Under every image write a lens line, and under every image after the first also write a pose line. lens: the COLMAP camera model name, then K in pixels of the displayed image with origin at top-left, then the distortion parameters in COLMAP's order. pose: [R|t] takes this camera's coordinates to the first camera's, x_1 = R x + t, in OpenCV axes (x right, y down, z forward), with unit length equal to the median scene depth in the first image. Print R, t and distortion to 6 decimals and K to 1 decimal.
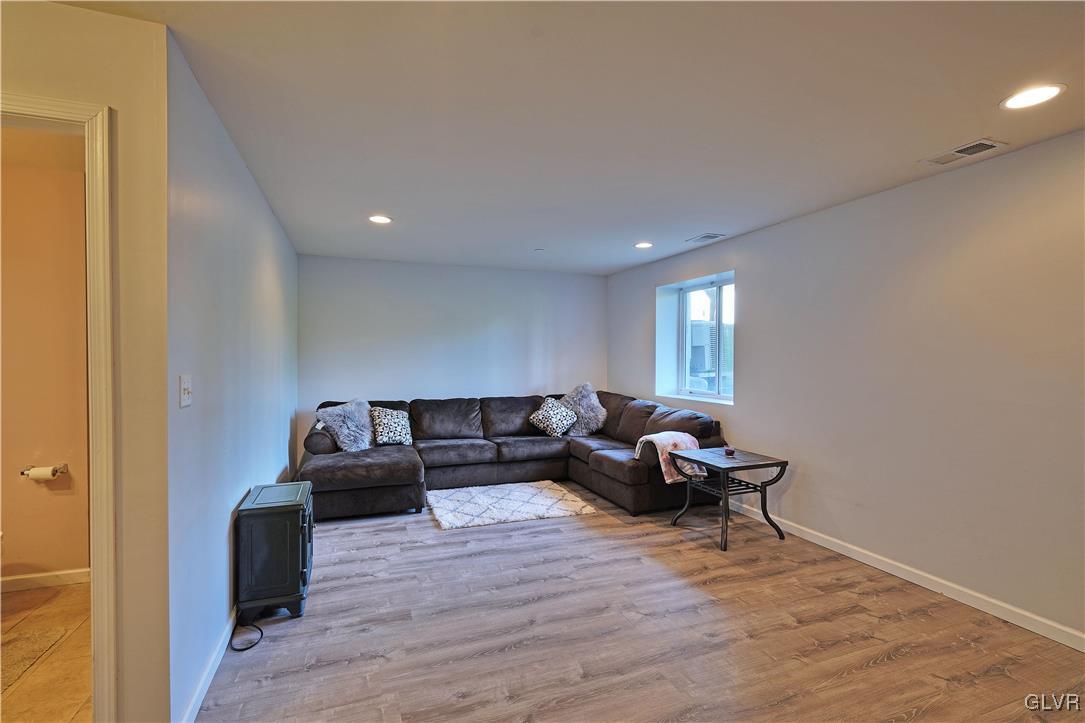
lens RADIAL K [[495.3, 0, 540.3], [0, 495.3, 361.2], [0, 0, 1]] dist [0.001444, 0.001409]
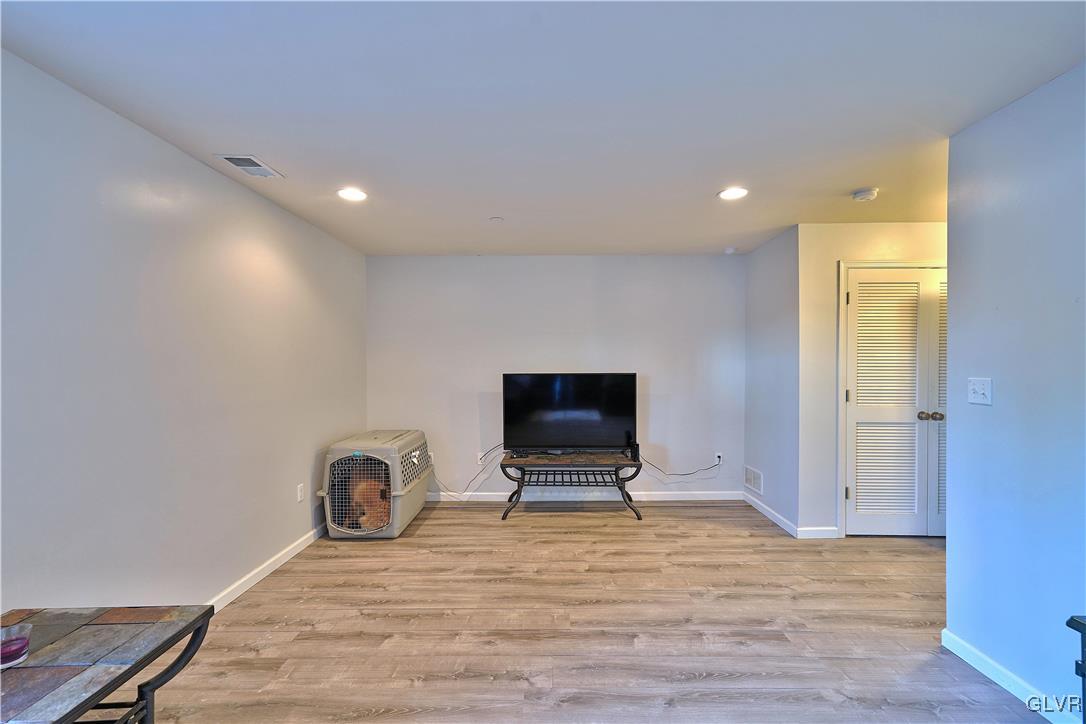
lens RADIAL K [[495.8, 0, 547.4], [0, 495.8, 363.3], [0, 0, 1]] dist [0.001444, 0.001409]
pose [[-0.929801, -0.001531, 0.368059, -0.139327], [0.004915, 0.999851, 0.016574, -0.027456], [-0.368029, 0.017220, -0.929655, 2.010326]]
